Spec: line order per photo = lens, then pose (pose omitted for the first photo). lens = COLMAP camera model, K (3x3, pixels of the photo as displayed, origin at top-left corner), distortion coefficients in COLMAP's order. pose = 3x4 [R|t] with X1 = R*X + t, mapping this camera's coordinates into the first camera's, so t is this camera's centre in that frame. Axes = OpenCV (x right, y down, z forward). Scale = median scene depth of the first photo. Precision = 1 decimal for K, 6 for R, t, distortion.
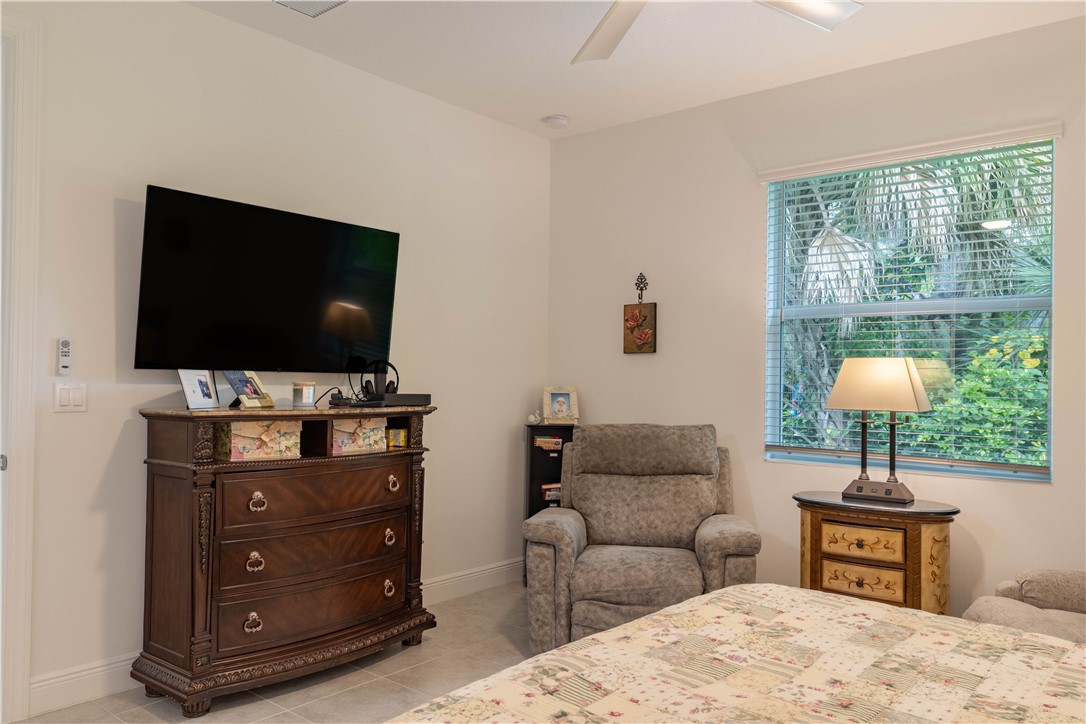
lens RADIAL K [[794.2, 0, 543.7], [0, 794.2, 369.8], [0, 0, 1]] dist [0.013512, -0.006238]
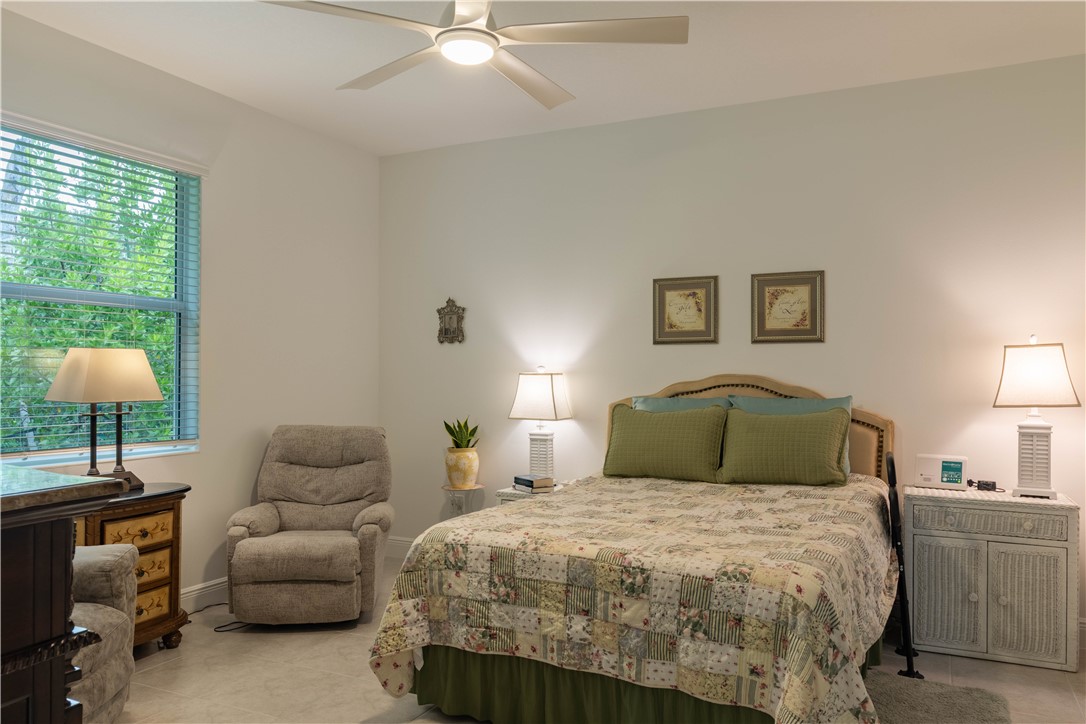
lens RADIAL K [[794.2, 0, 543.7], [0, 794.2, 369.8], [0, 0, 1]] dist [0.013512, -0.006238]
pose [[-0.228997, -0.011198, 0.973363, -0.679592], [-0.018173, 0.999809, 0.007226, -0.005645], [-0.973257, -0.016035, -0.229157, 0.717328]]
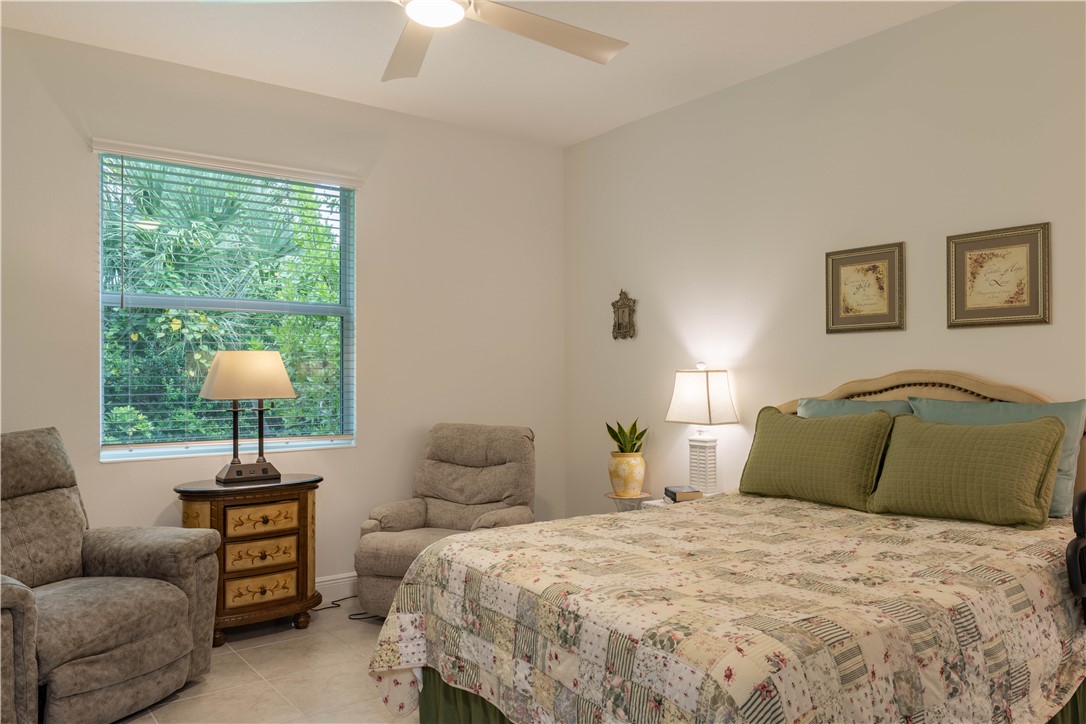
lens RADIAL K [[794.2, 0, 543.7], [0, 794.2, 369.8], [0, 0, 1]] dist [0.013512, -0.006238]
pose [[0.231707, -0.012292, 0.972708, -0.563260], [-0.004386, 0.999897, 0.013681, -0.006062], [-0.972776, -0.007436, 0.231630, 0.359745]]
